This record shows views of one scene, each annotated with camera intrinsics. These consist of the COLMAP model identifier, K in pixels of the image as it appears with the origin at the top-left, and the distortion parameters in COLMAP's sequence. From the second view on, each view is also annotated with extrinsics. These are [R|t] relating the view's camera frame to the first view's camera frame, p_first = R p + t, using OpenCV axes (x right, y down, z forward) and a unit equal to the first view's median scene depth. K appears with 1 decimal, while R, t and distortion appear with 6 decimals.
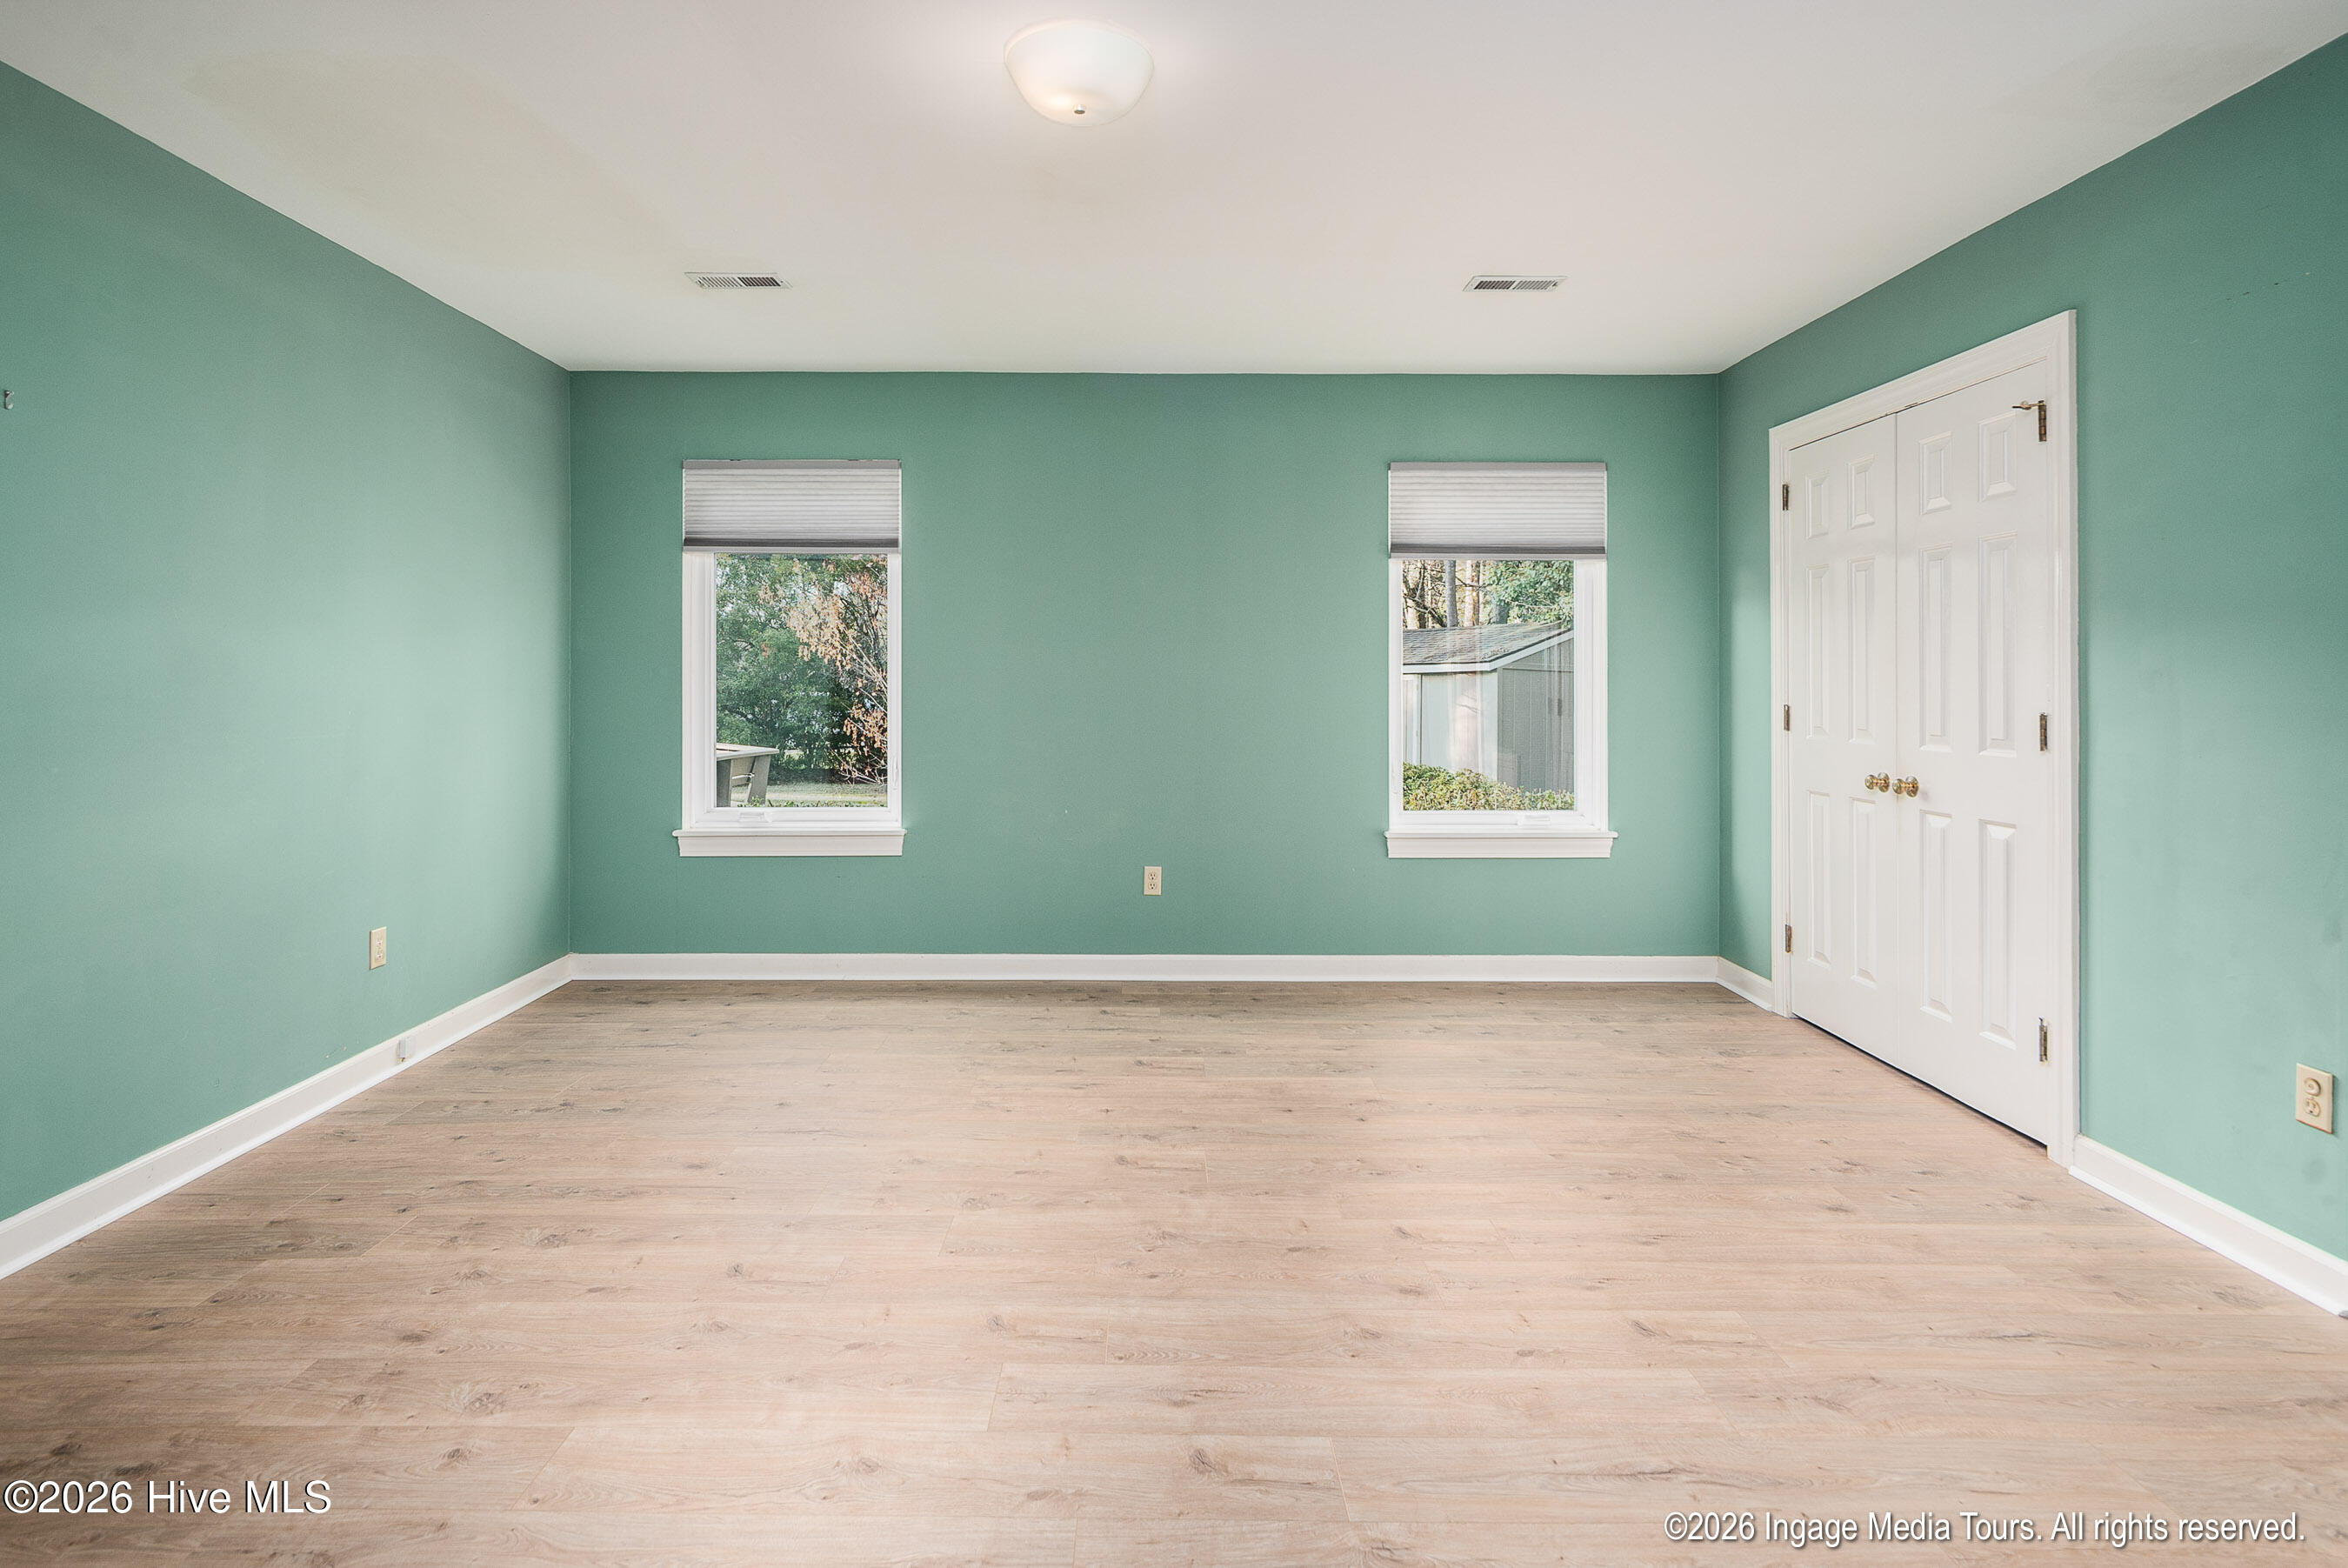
lens RADIAL K [[1173.6, 0, 1164.0], [0, 1173.6, 657.0], [0, 0, 1]] dist [0.001105, -0.001532]
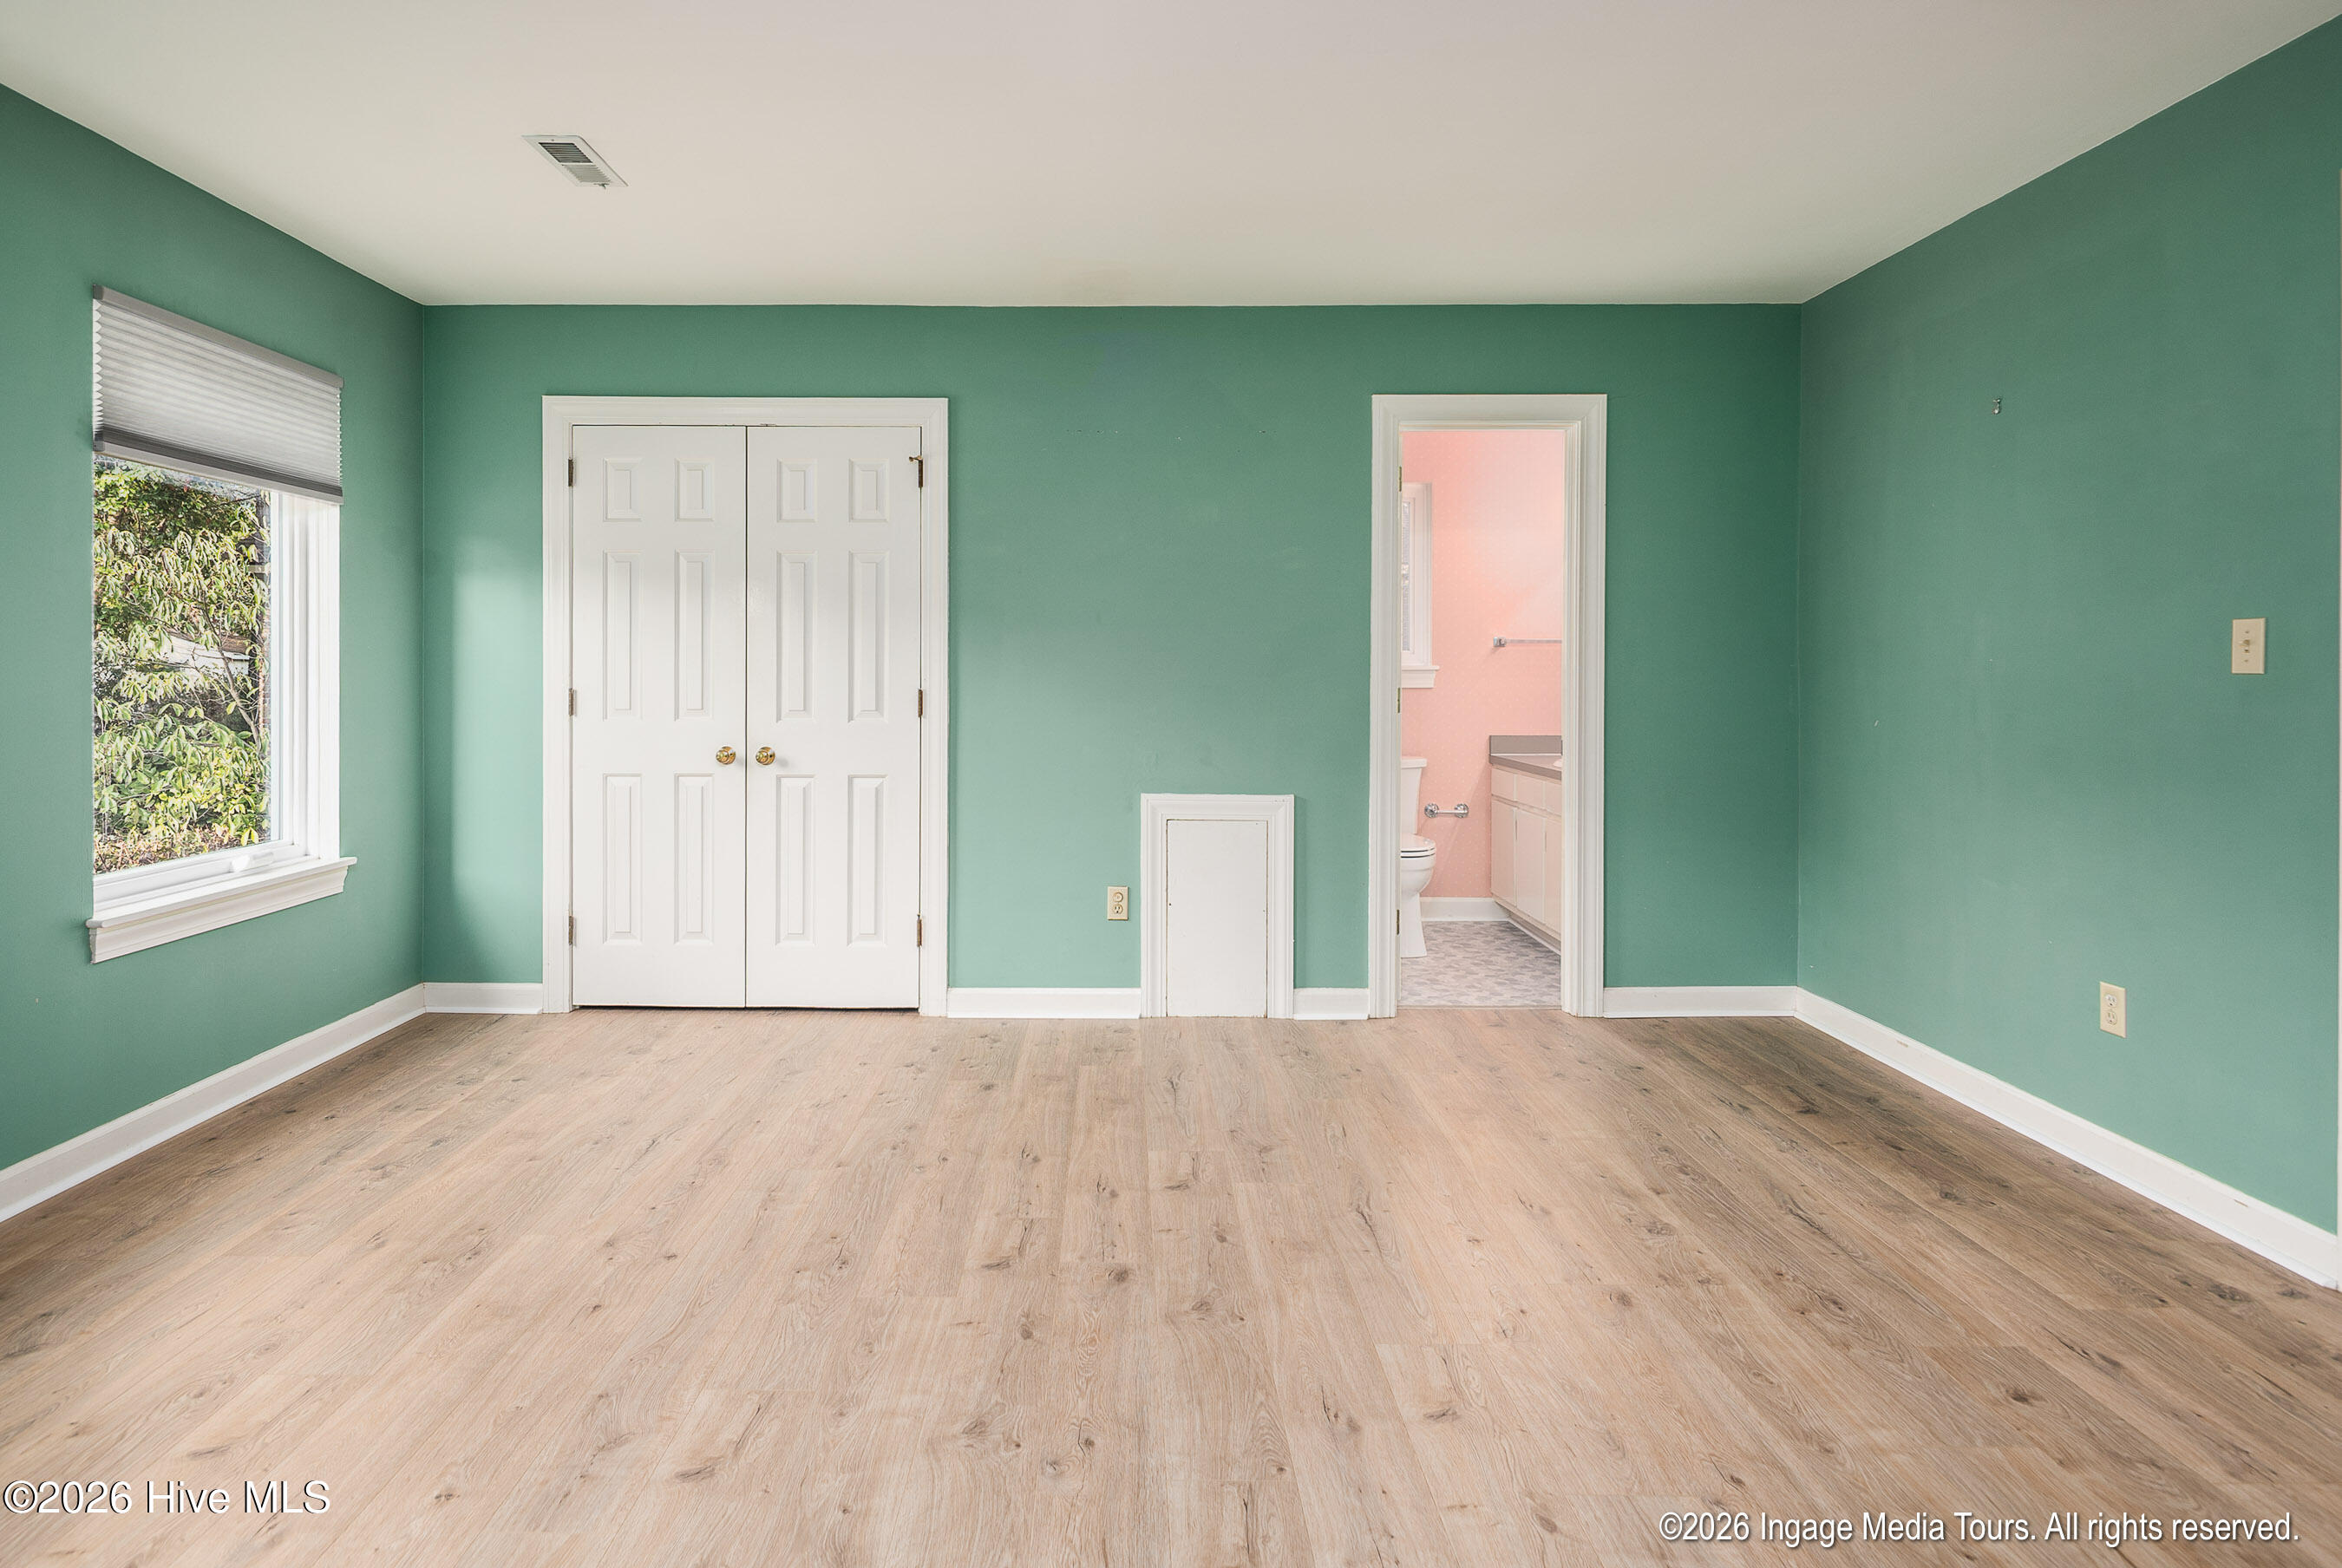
lens RADIAL K [[1168.7, 0, 1107.5], [0, 1168.7, 677.0], [0, 0, 1]] dist [0.001117, -0.000932]
pose [[0.023684, -0.007718, 0.999690, -0.591398], [-0.023321, 0.999694, 0.008271, 0.017661], [-0.999447, -0.023510, 0.023496, 0.758303]]
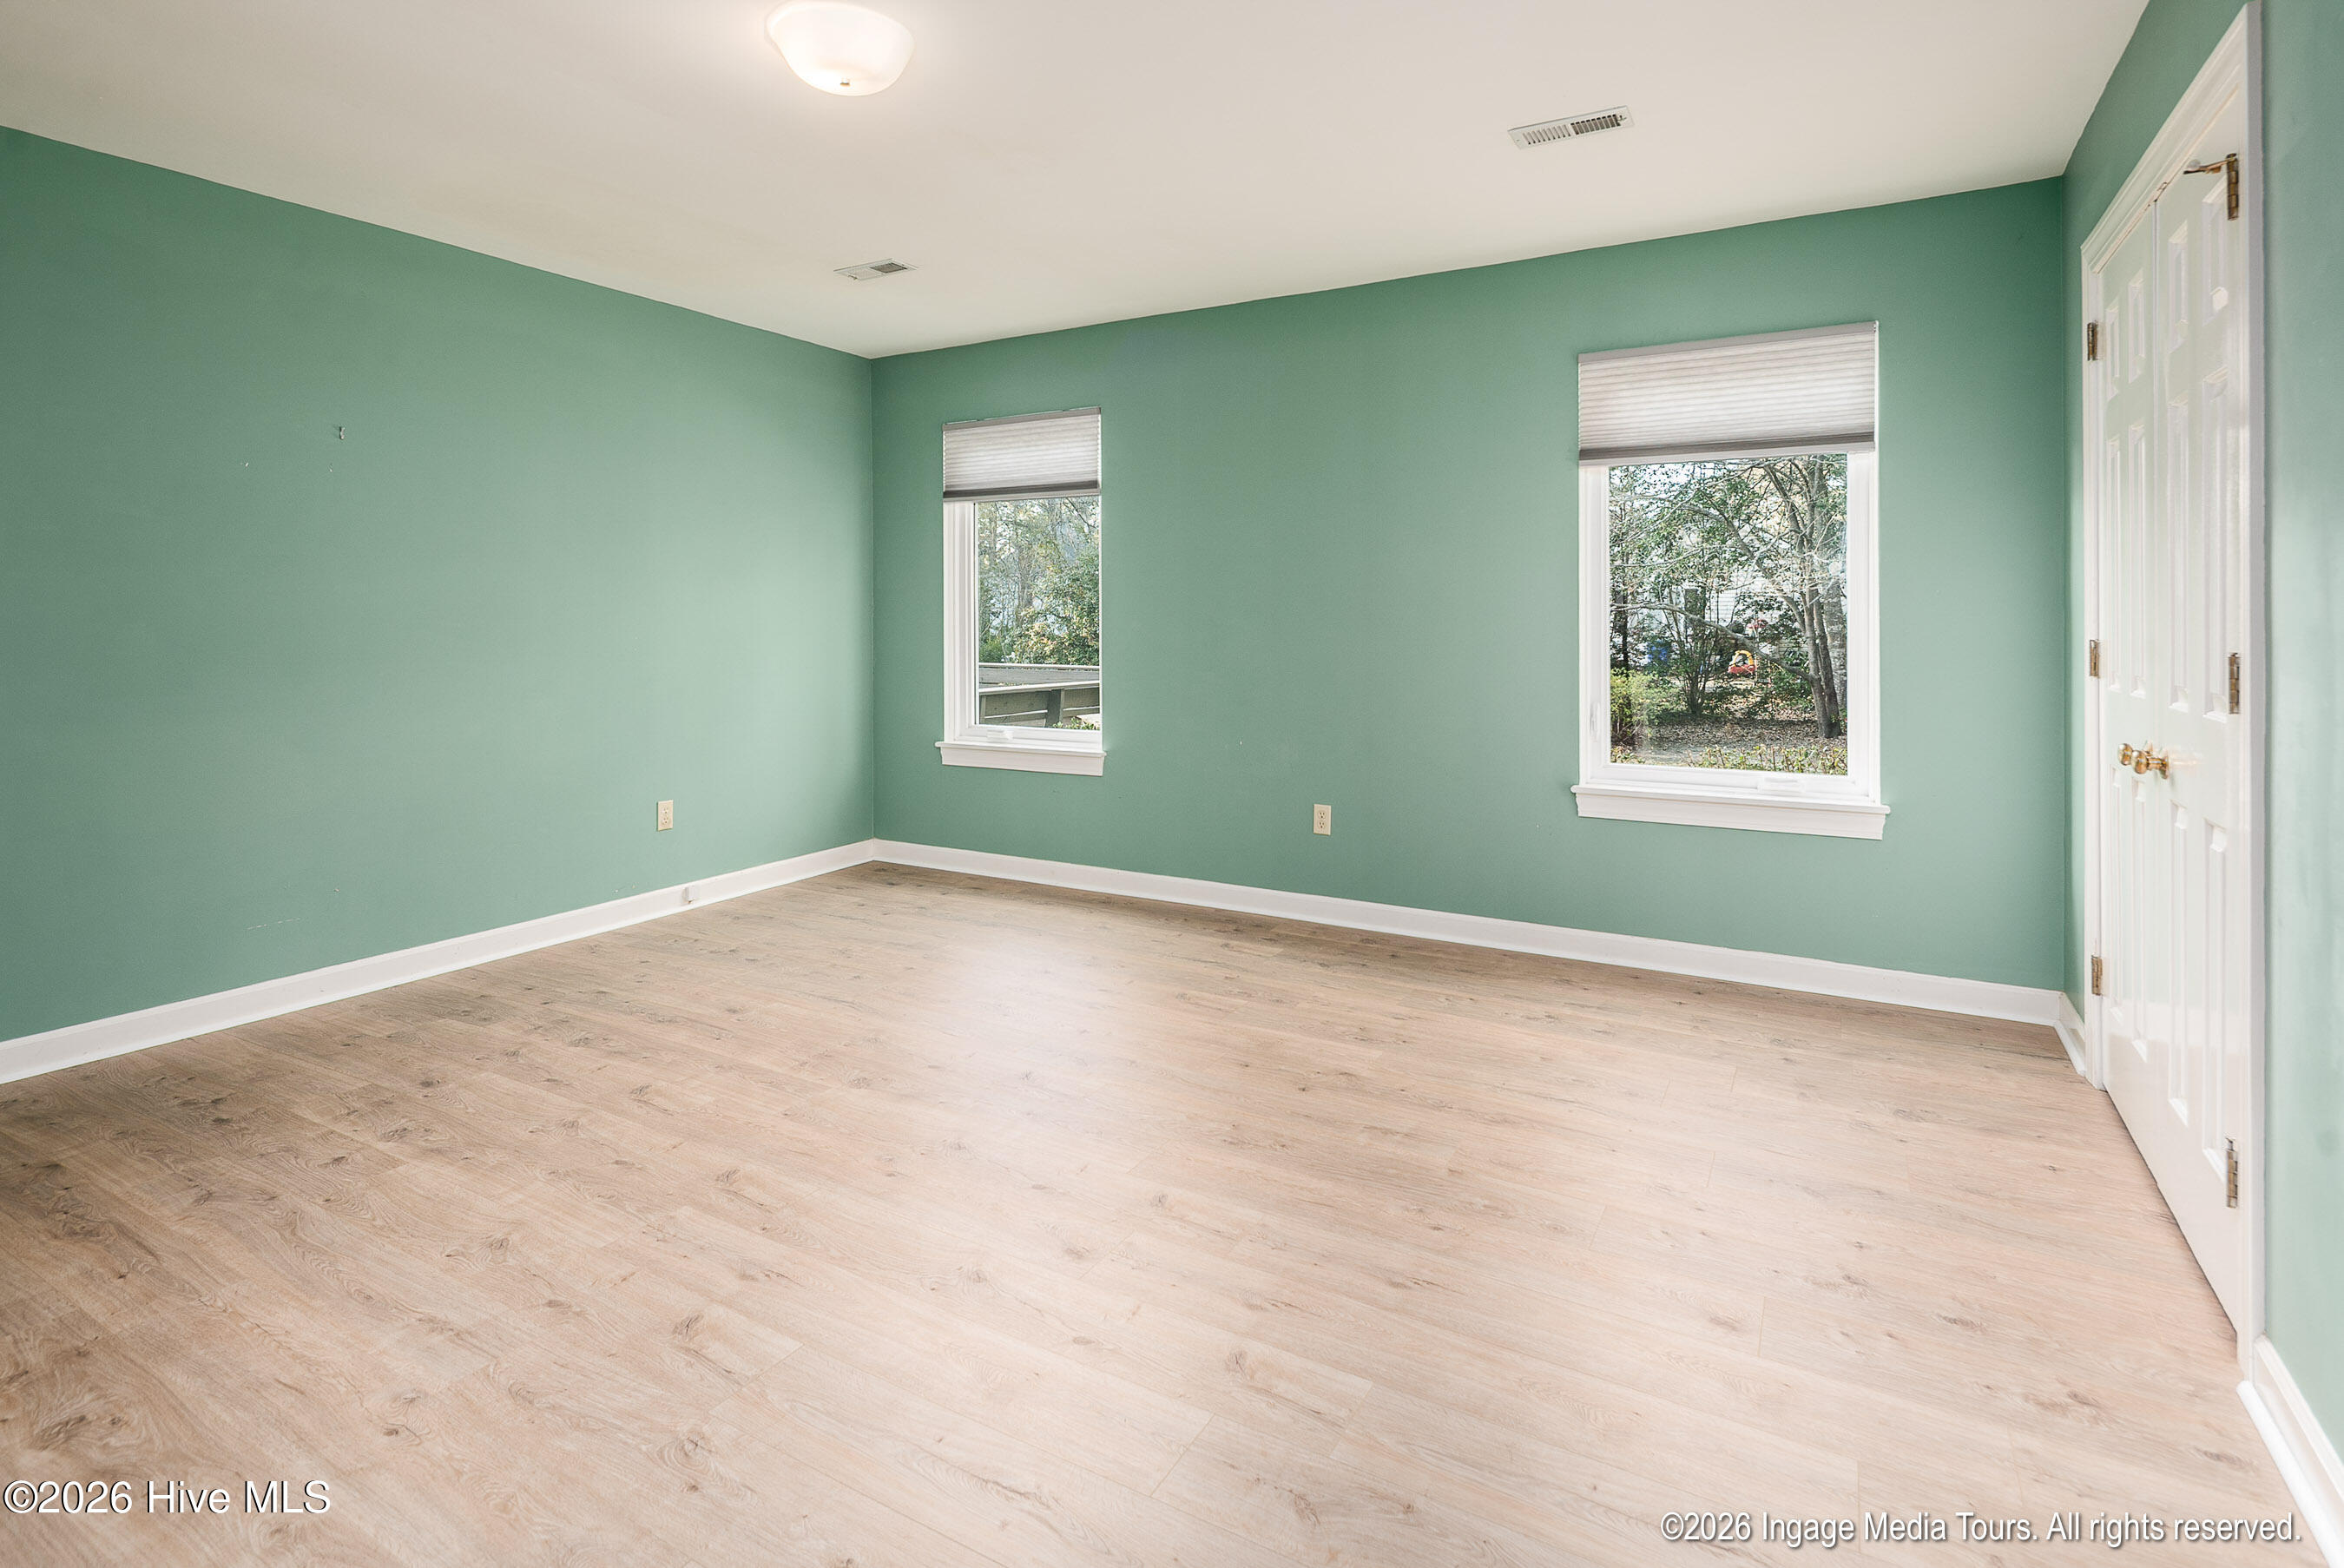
lens RADIAL K [[1169.7, 0, 1170.9], [0, 1169.7, 607.7], [0, 0, 1]] dist [-0.000234, -0.001781]
pose [[0.861733, -0.007751, -0.507303, 0.577042], [0.015636, 0.999814, 0.011284, 0.006682], [0.507121, -0.017656, 0.861694, 0.177120]]
